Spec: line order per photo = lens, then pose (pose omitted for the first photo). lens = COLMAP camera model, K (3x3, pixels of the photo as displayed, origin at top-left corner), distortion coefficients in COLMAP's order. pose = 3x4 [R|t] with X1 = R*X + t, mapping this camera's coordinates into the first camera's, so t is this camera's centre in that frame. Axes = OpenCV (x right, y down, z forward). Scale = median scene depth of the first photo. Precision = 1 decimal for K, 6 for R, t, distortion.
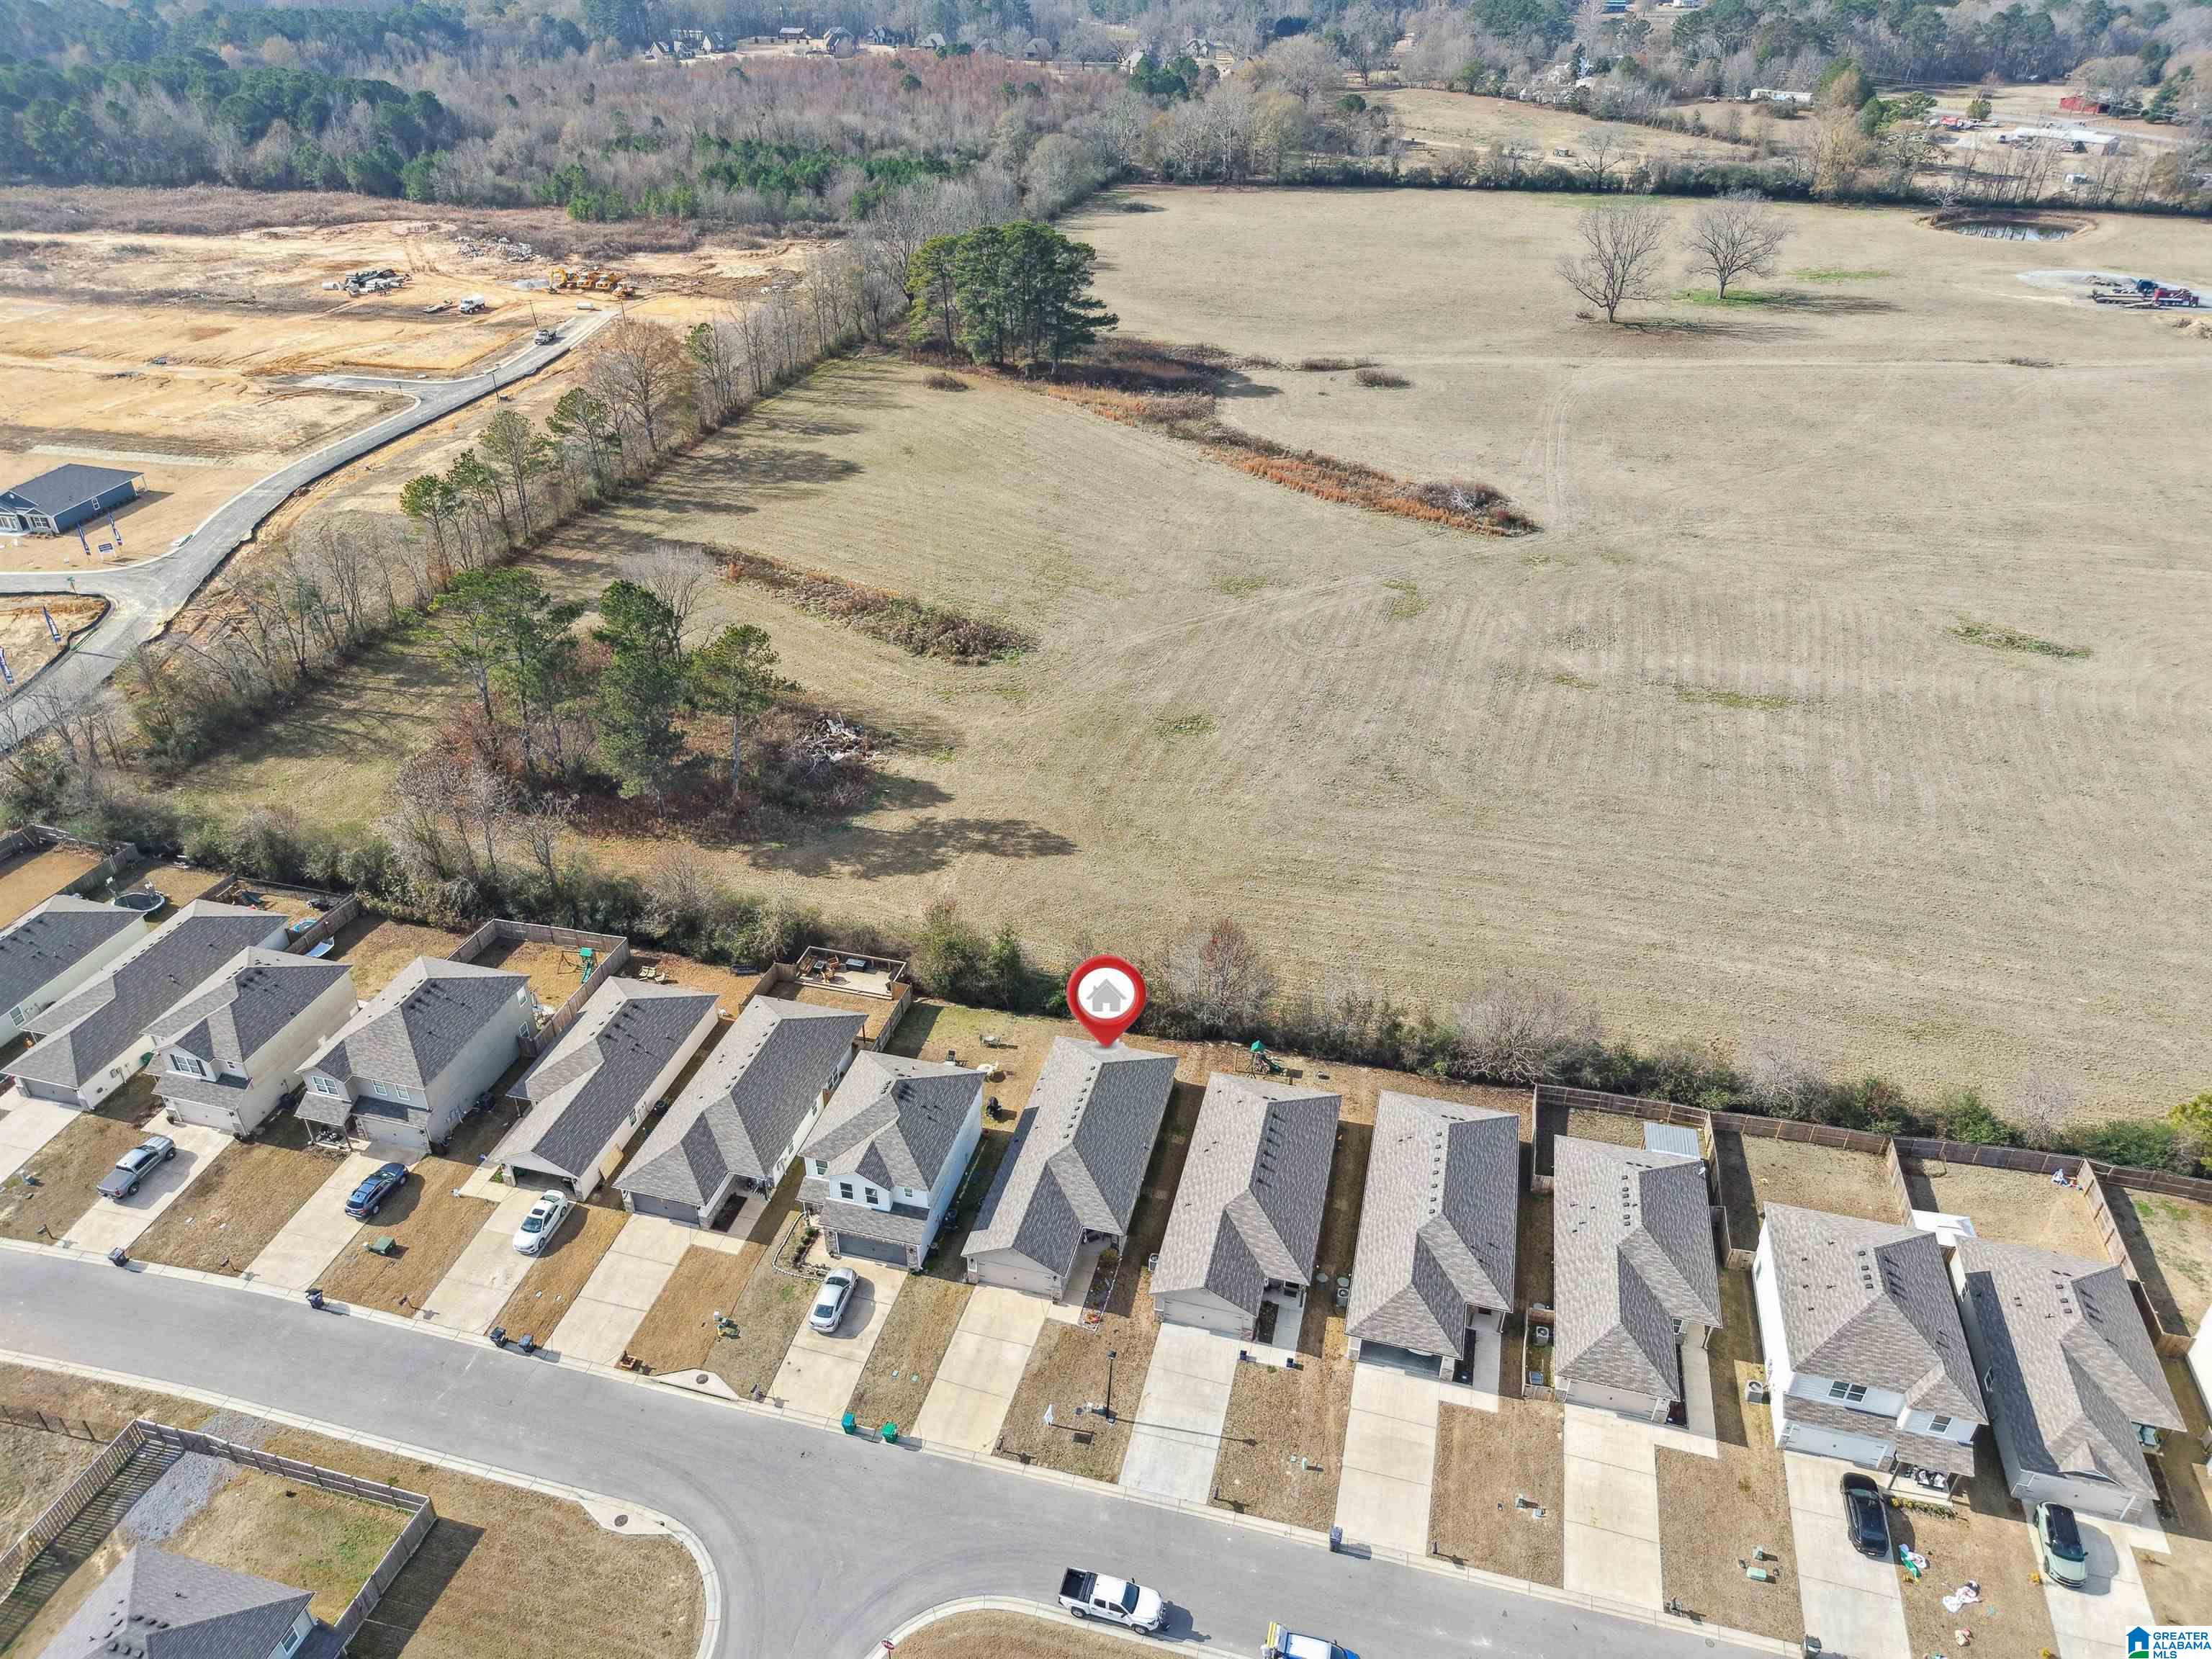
lens RADIAL K [[1493.9, 0, 1105.4], [0, 1493.9, 827.7], [0, 0, 1]] dist [-0.003094, 0.012407]
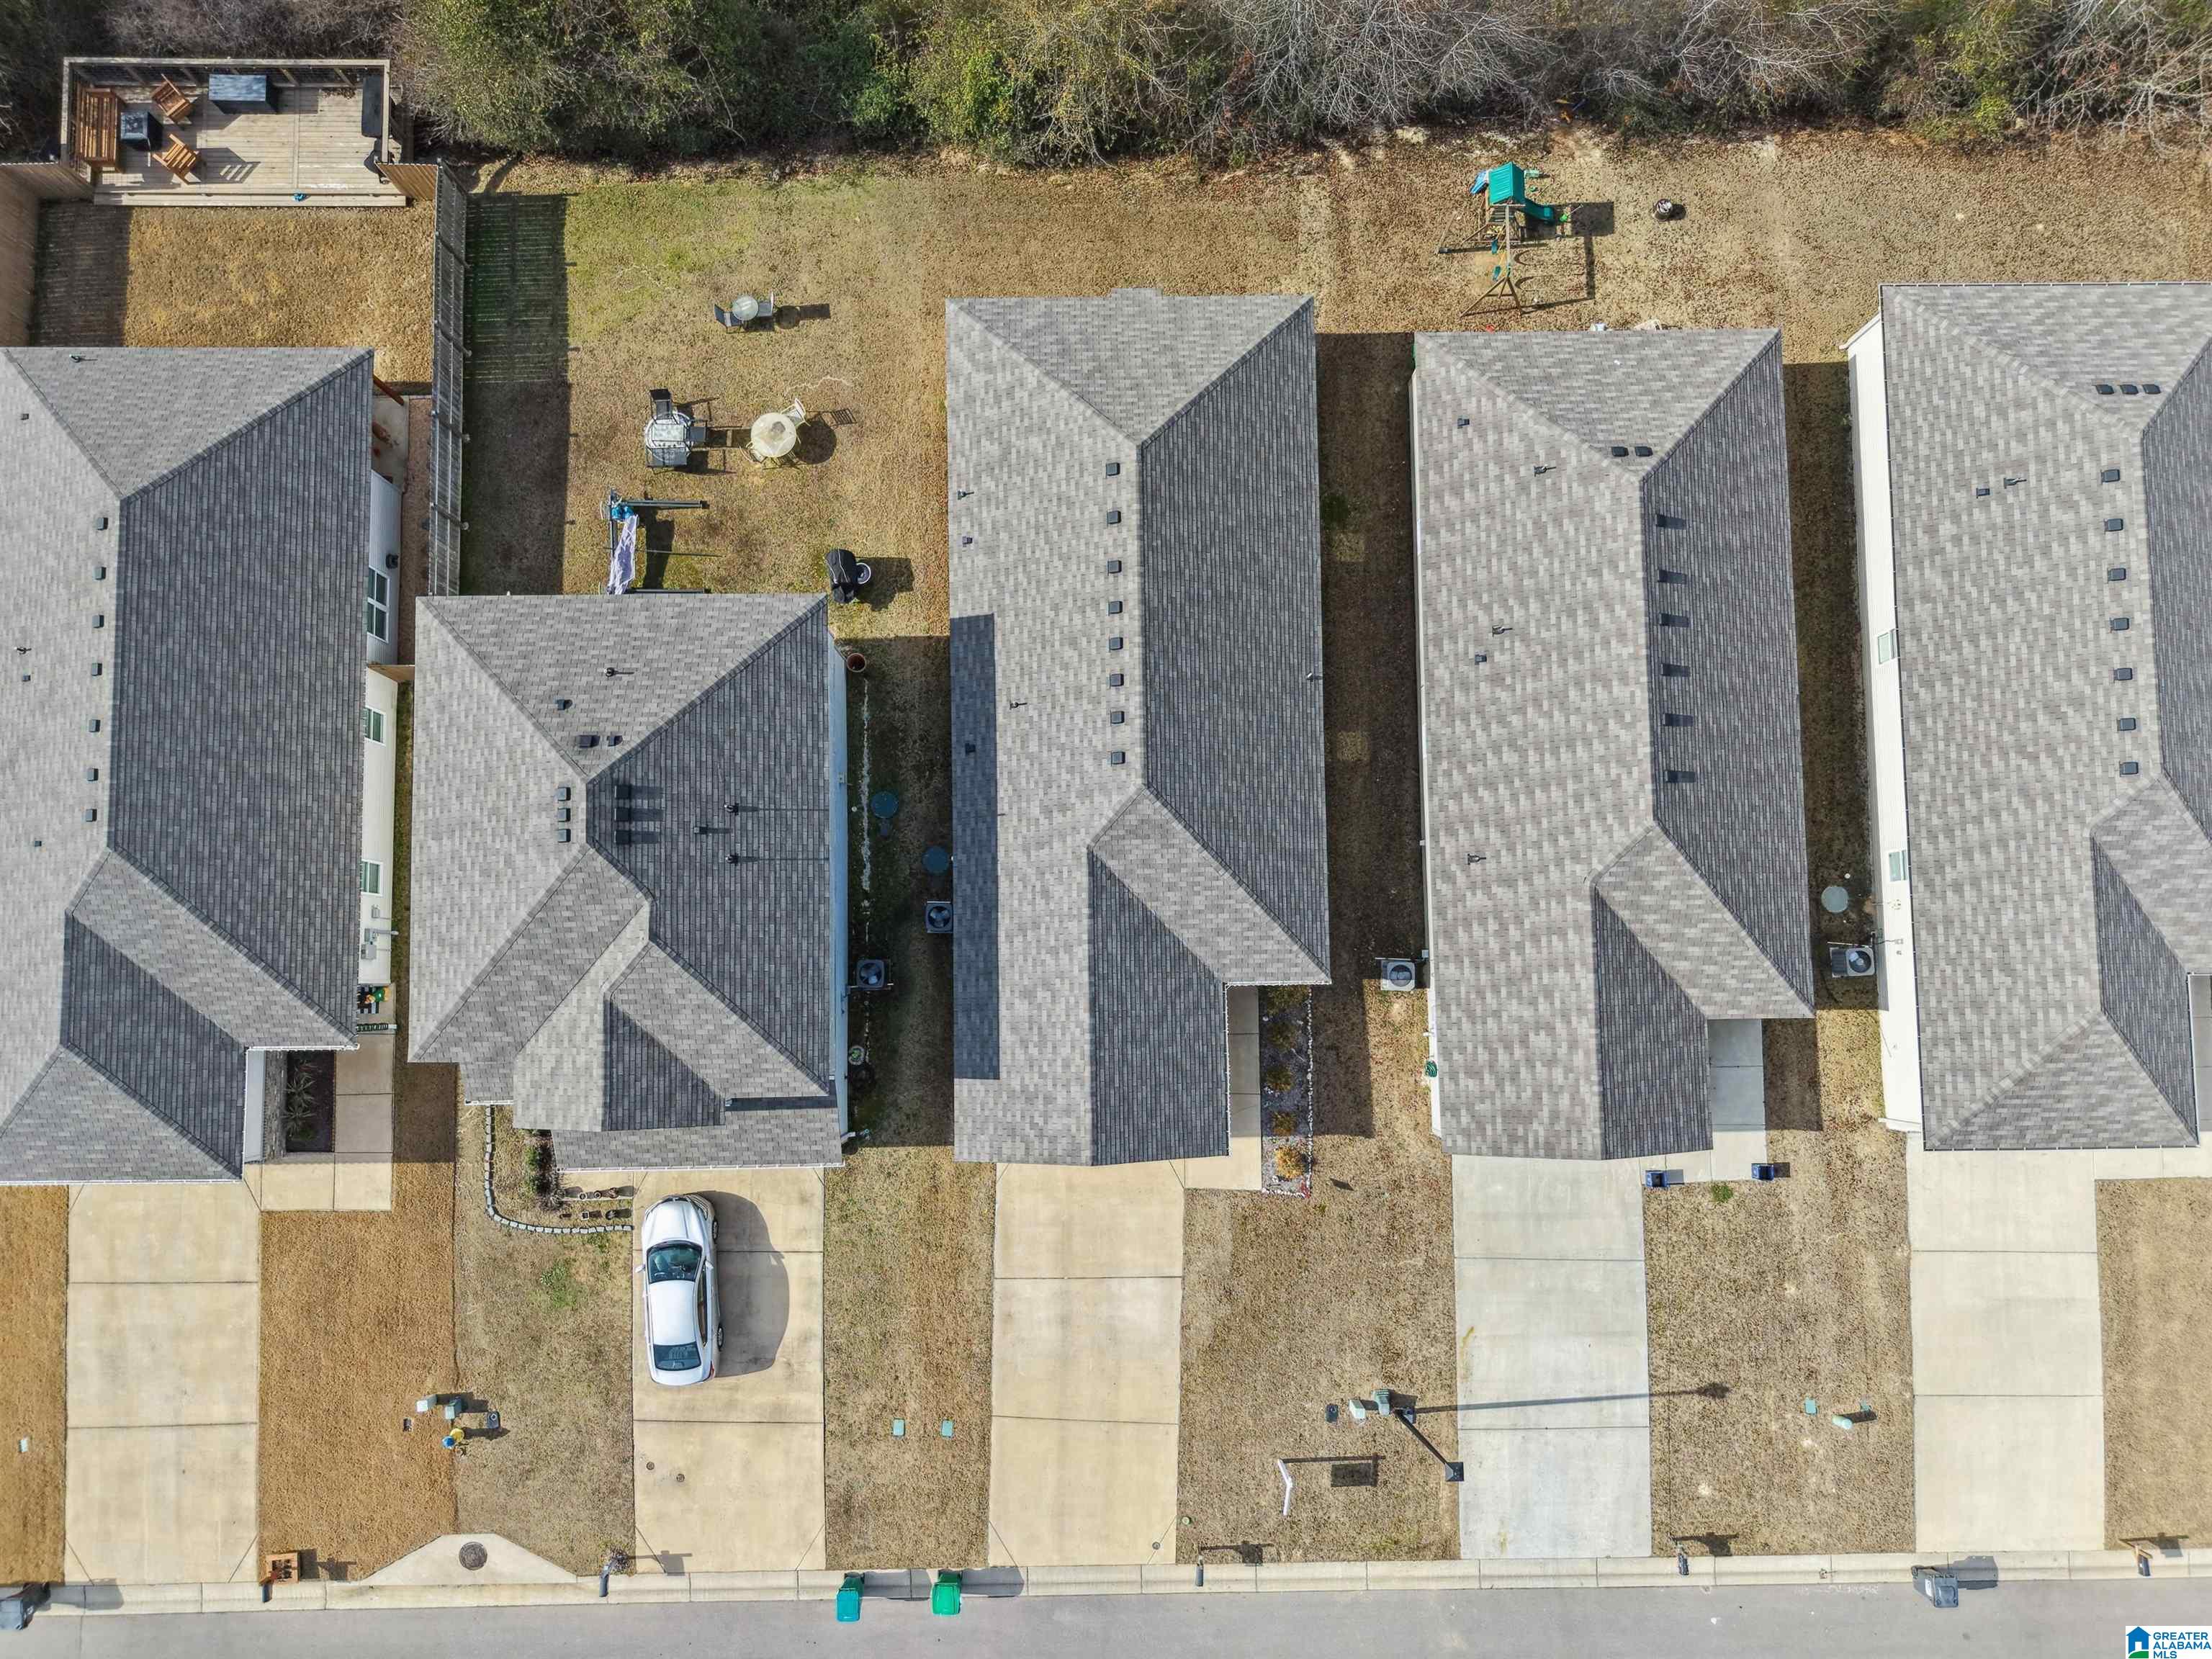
lens RADIAL K [[1493.9, 0, 1090.6], [0, 1493.9, 843.4], [0, 0, 1]] dist [-0.003094, 0.012407]
pose [[0.964546, -0.262550, 0.026817, -0.052717], [0.131273, 0.565437, 0.814278, -0.078629], [-0.228953, -0.781887, 0.579856, 0.857386]]
